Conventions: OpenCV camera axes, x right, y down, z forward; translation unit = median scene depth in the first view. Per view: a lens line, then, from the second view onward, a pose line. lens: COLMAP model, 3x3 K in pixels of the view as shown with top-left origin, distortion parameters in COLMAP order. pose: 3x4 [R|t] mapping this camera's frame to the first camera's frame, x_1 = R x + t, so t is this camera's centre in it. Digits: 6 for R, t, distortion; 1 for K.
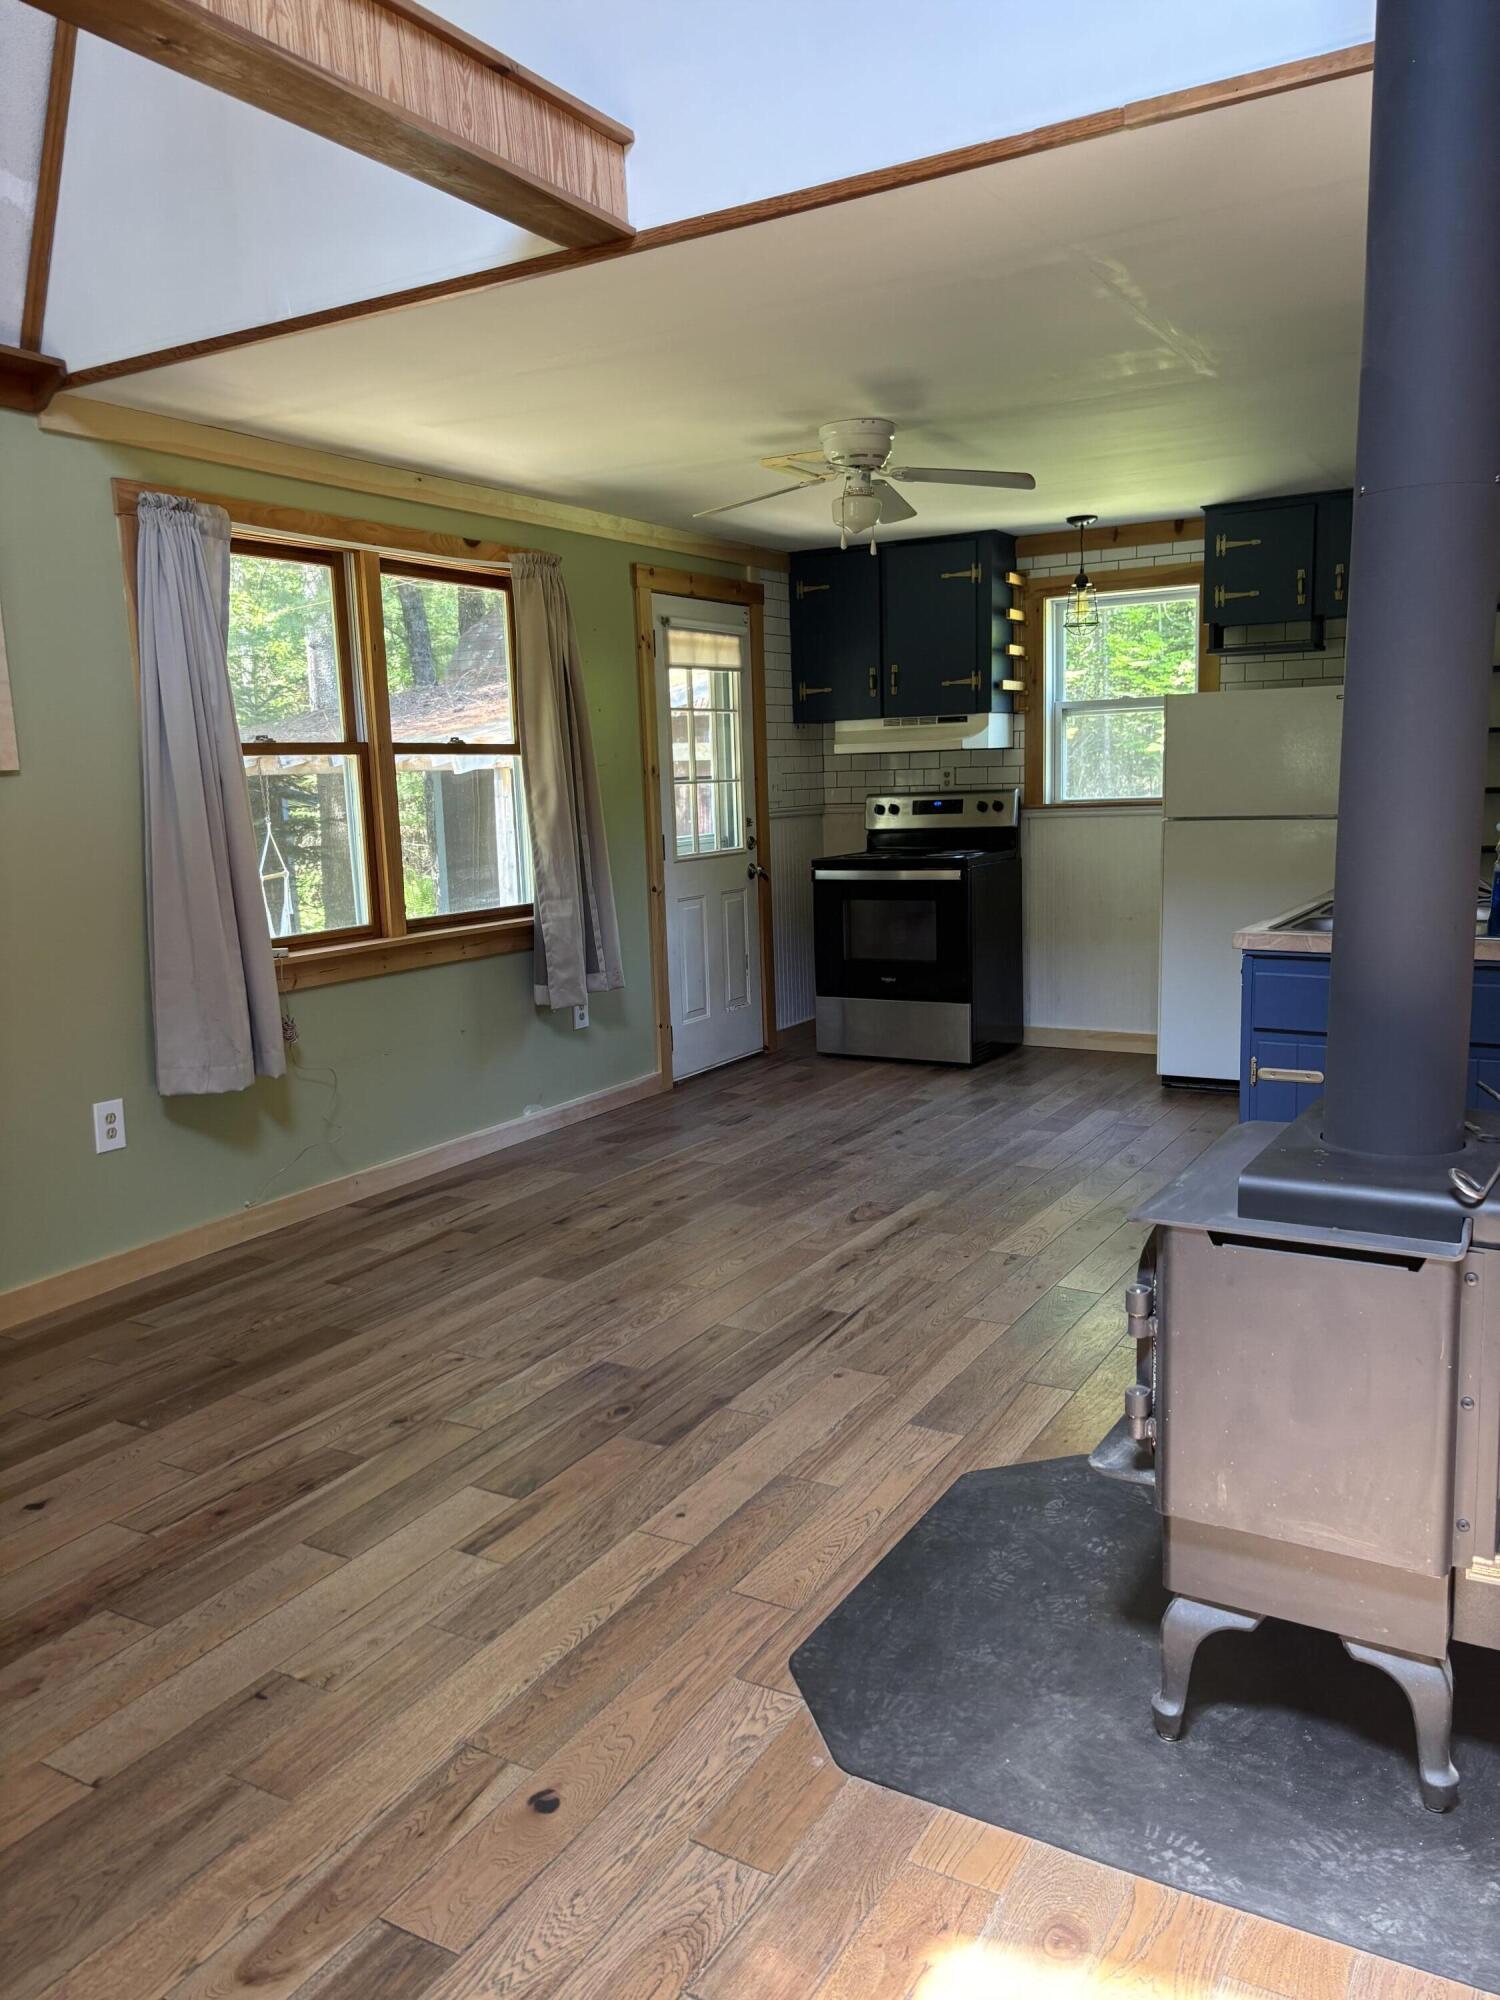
lens RADIAL K [[1522.3, 0, 739.0], [0, 1522.3, 998.7], [0, 0, 1]] dist [0.047586, -0.084099]
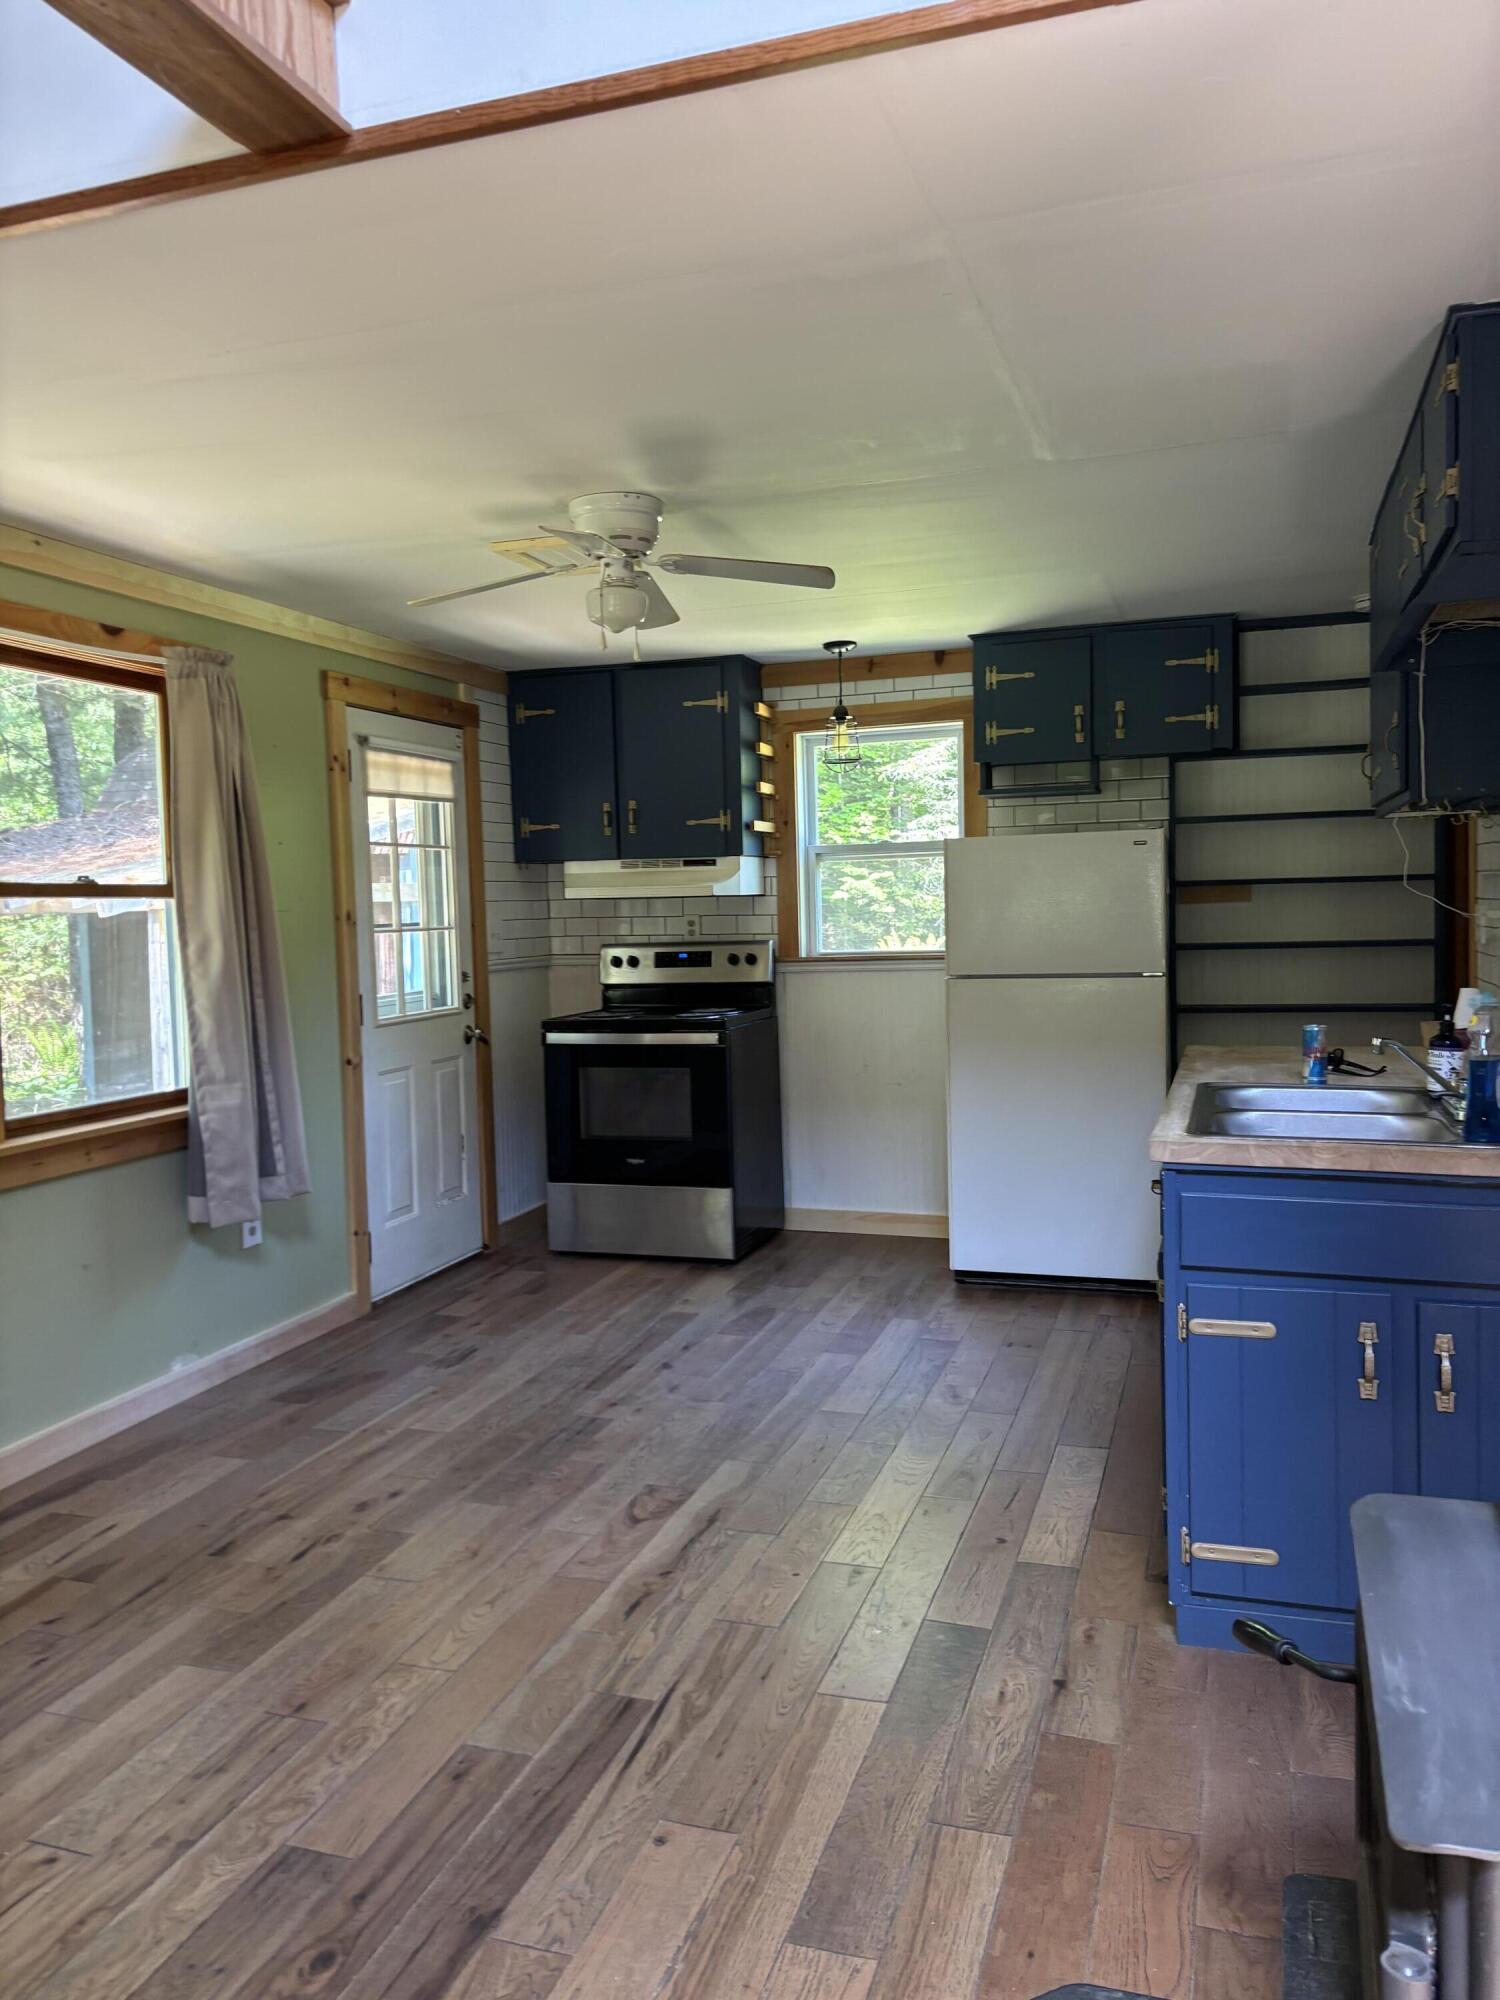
lens RADIAL K [[1522.3, 0, 759.1], [0, 1522.3, 981.9], [0, 0, 1]] dist [0.047586, -0.084099]
pose [[0.976495, -0.003389, 0.215512, -0.019887], [0.025581, 0.994631, -0.100270, -0.030944], [-0.214015, 0.103426, 0.971340, 0.179471]]
